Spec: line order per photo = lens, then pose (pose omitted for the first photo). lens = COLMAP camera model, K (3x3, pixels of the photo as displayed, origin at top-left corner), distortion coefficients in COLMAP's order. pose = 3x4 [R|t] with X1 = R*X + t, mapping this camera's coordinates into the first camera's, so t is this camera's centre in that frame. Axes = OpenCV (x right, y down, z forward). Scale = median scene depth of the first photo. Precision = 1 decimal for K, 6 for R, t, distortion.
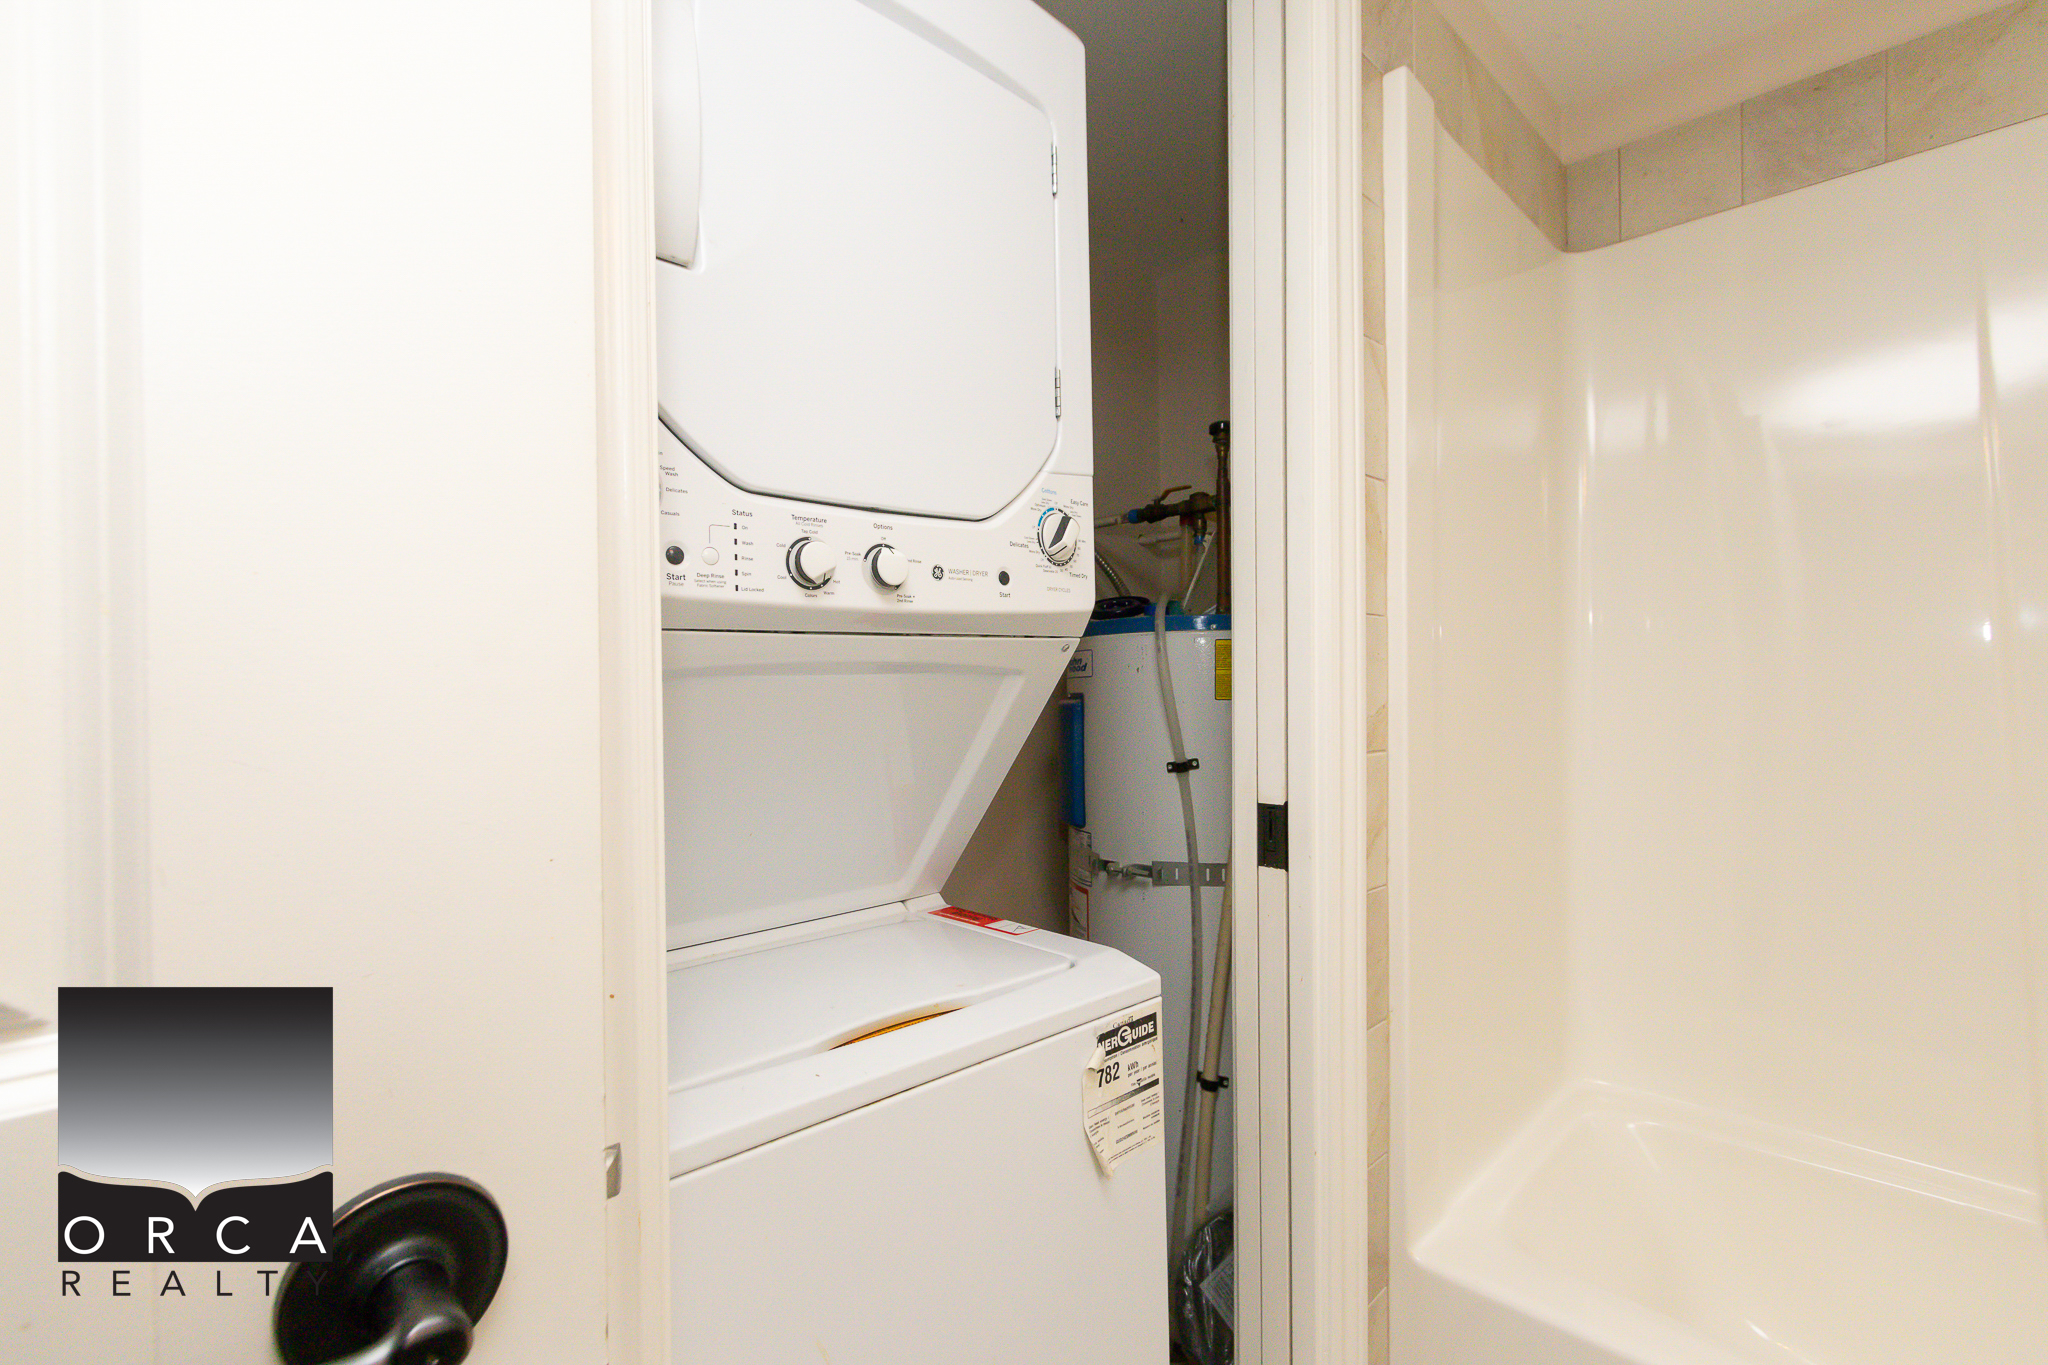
lens RADIAL K [[922.6, 0, 1019.1], [0, 922.6, 678.4], [0, 0, 1]] dist [0.000645, -0.000235]
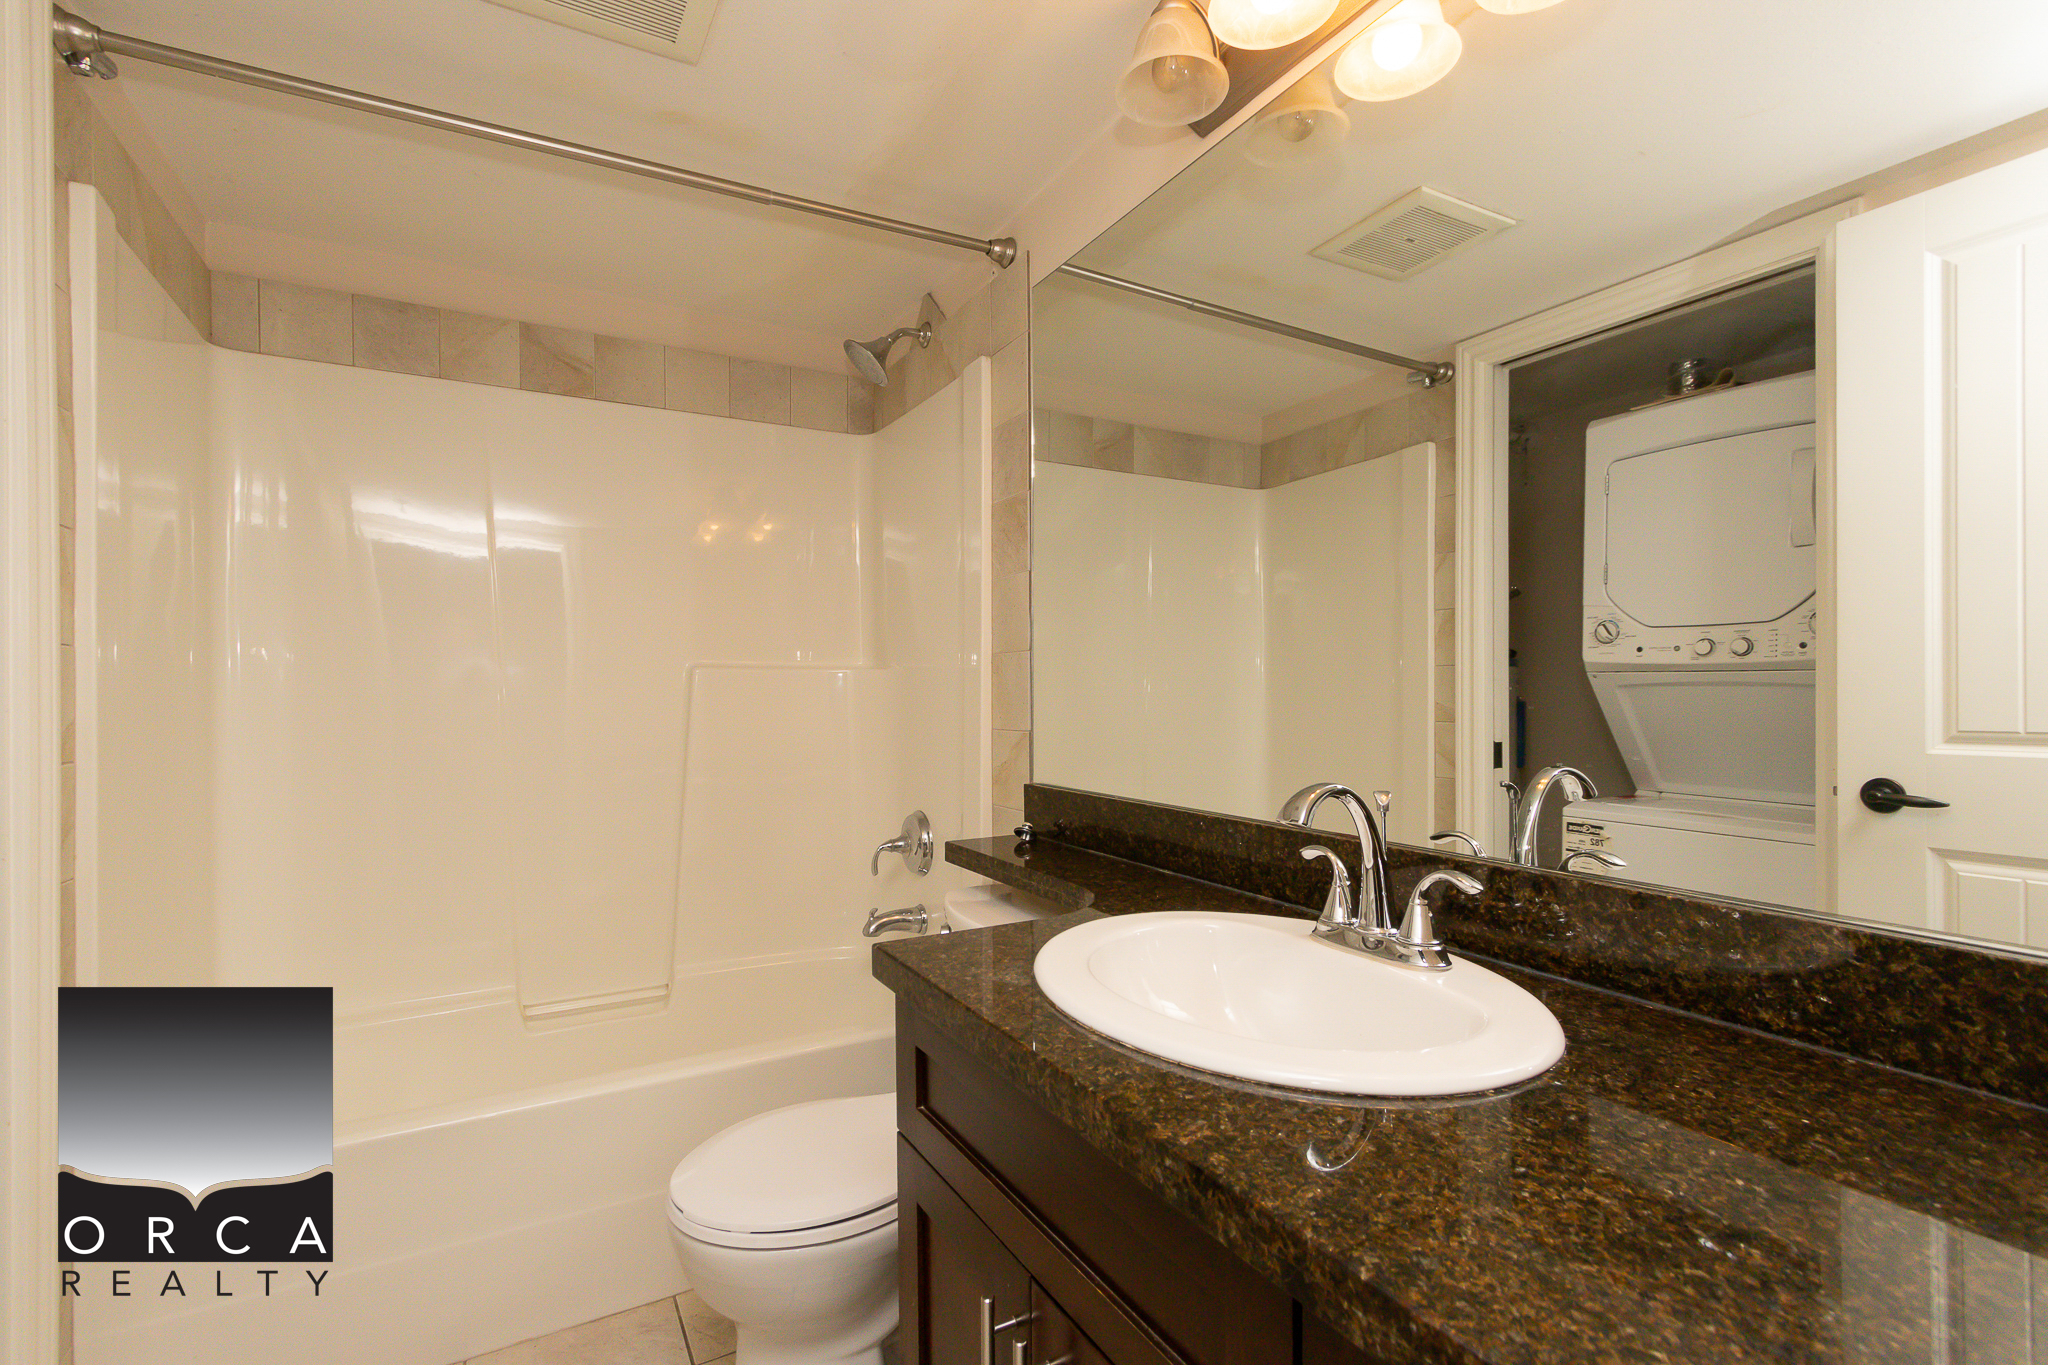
lens RADIAL K [[922.6, 0, 1018.5], [0, 922.6, 685.0], [0, 0, 1]] dist [0.000645, -0.000235]
pose [[0.252238, -0.001713, 0.967664, -0.415577], [0.007843, 0.999969, -0.000275, -0.008427], [-0.967634, 0.007659, 0.252243, -0.432676]]
